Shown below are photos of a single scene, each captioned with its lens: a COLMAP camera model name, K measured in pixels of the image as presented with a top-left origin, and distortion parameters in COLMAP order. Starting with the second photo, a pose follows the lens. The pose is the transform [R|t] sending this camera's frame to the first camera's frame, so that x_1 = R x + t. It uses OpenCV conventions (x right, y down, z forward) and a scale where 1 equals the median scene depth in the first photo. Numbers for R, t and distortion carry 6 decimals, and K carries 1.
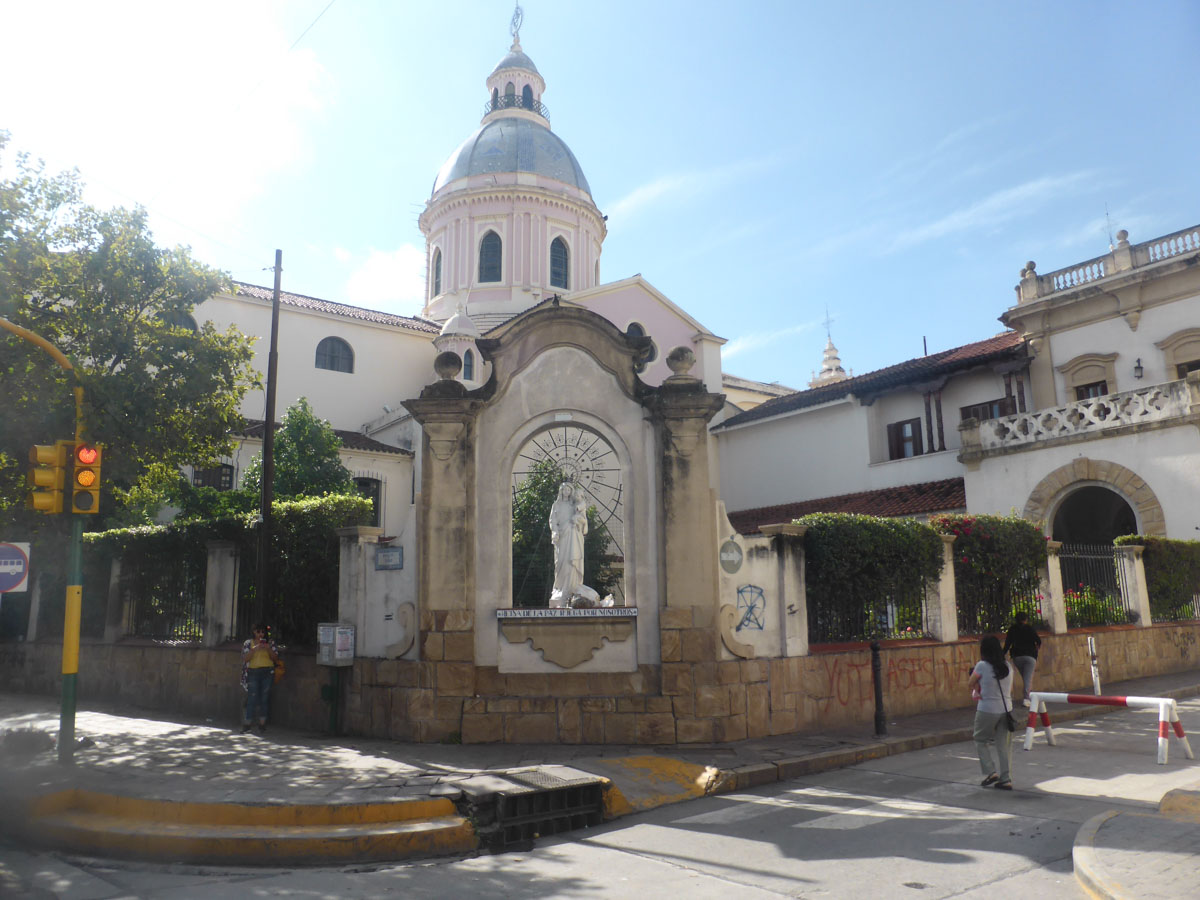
lens RADIAL K [[873.6, 0, 599.2], [0, 873.6, 452.8], [0, 0, 1]] dist [-0.035656, 0.006193]
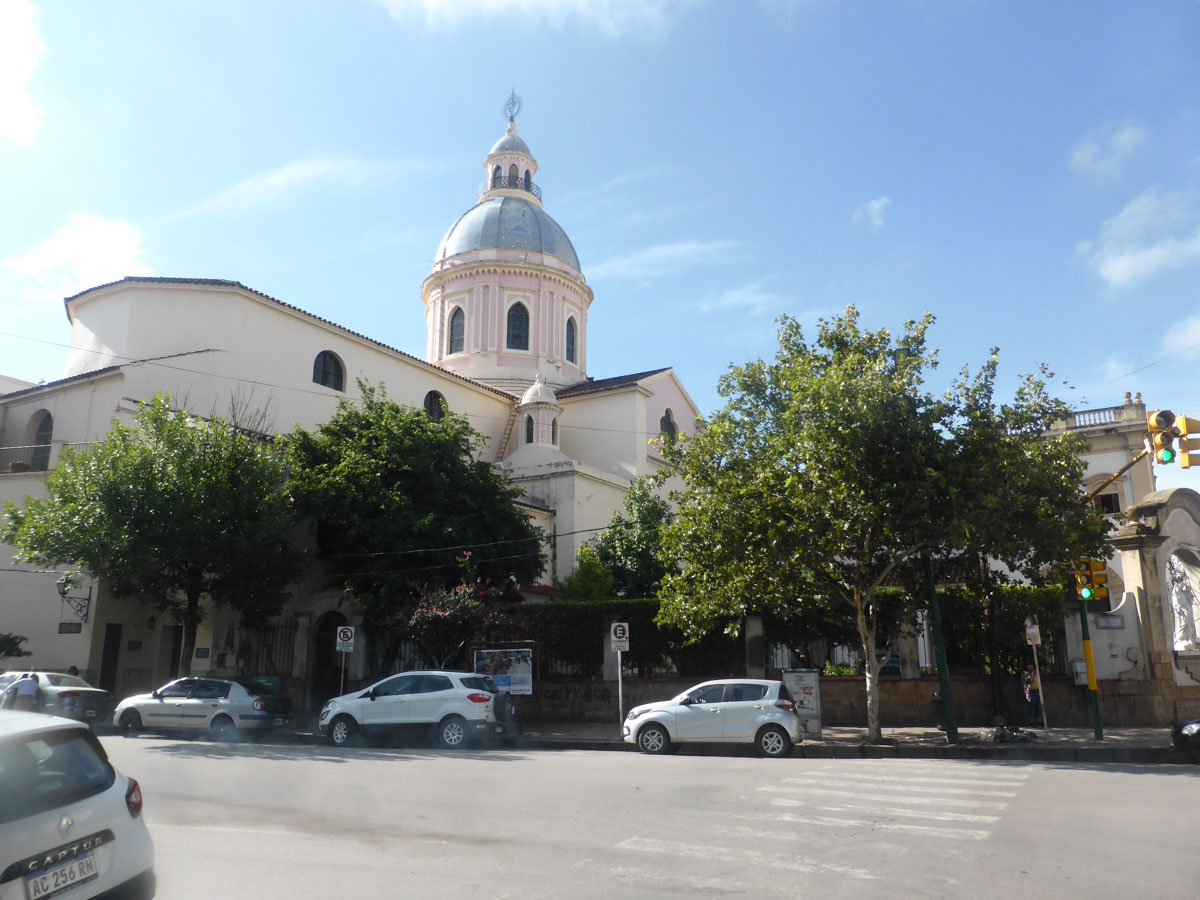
lens RADIAL K [[873.6, 0, 603.6], [0, 873.6, 449.1], [0, 0, 1]] dist [-0.035656, 0.006193]
pose [[0.909644, 0.097554, 0.403772, -0.453360], [-0.077704, 0.994836, -0.065302, -0.007739], [-0.408057, 0.028027, 0.912526, -0.040954]]
